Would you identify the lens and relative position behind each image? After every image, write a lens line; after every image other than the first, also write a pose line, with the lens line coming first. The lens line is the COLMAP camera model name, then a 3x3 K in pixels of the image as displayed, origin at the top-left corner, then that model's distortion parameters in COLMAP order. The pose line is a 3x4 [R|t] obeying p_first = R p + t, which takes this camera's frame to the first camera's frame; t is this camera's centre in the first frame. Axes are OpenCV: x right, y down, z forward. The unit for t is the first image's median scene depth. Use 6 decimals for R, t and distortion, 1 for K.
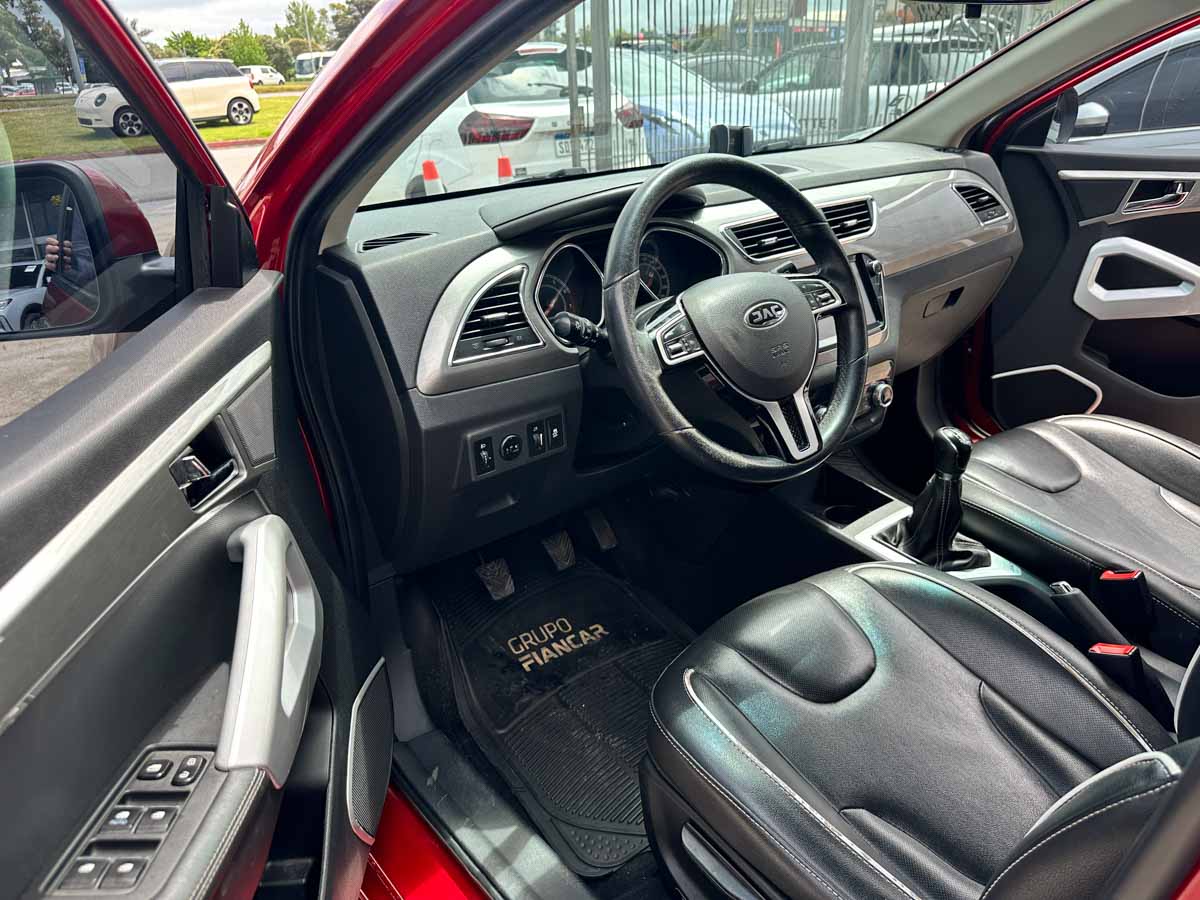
lens RADIAL K [[849.8, 0, 586.9], [0, 849.8, 454.9], [0, 0, 1]] dist [0.038611, -0.047581]
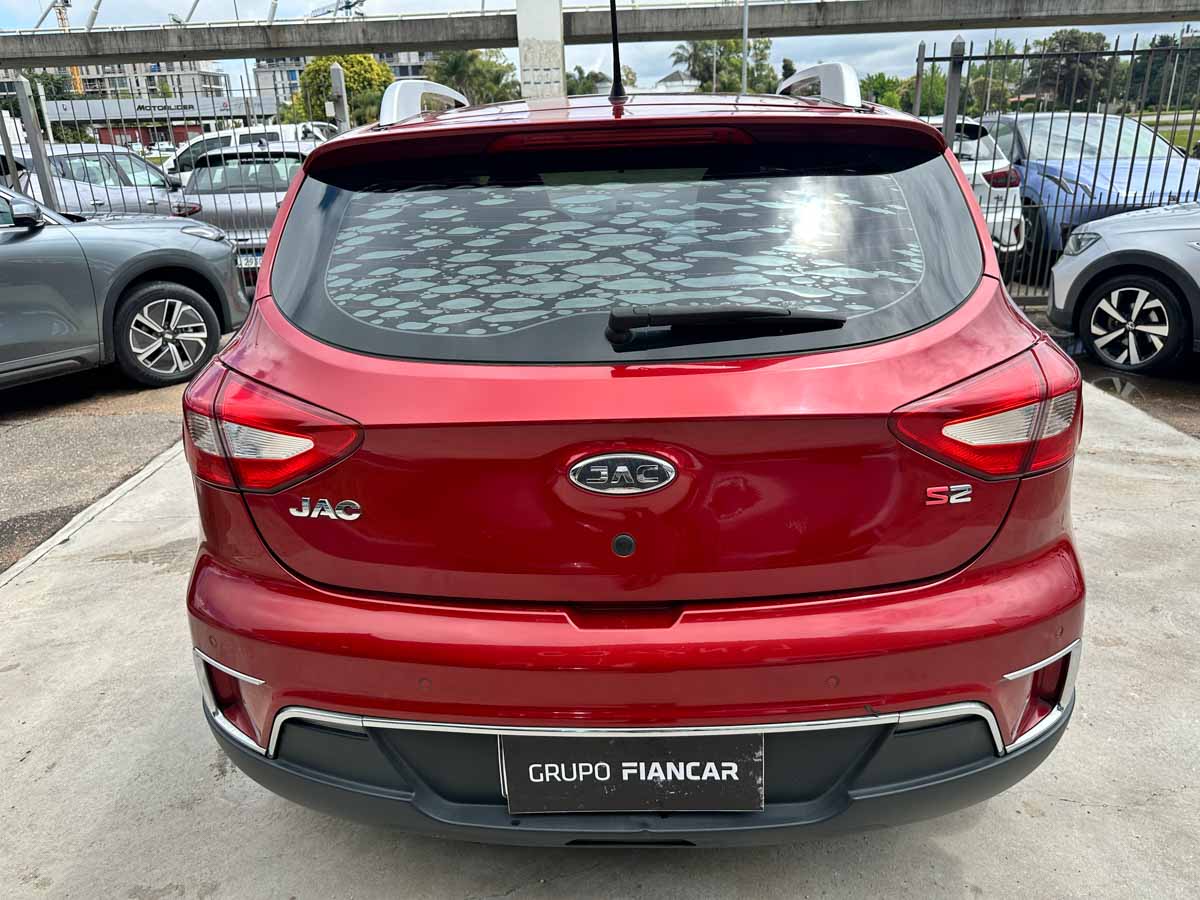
lens RADIAL K [[849.8, 0, 599.4], [0, 849.8, 447.1], [0, 0, 1]] dist [0.038611, -0.047581]
pose [[0.756702, 0.243741, -0.606623, 1.949523], [-0.269310, 0.961729, 0.050486, 0.177341], [0.595713, 0.125167, 0.793385, -0.929150]]
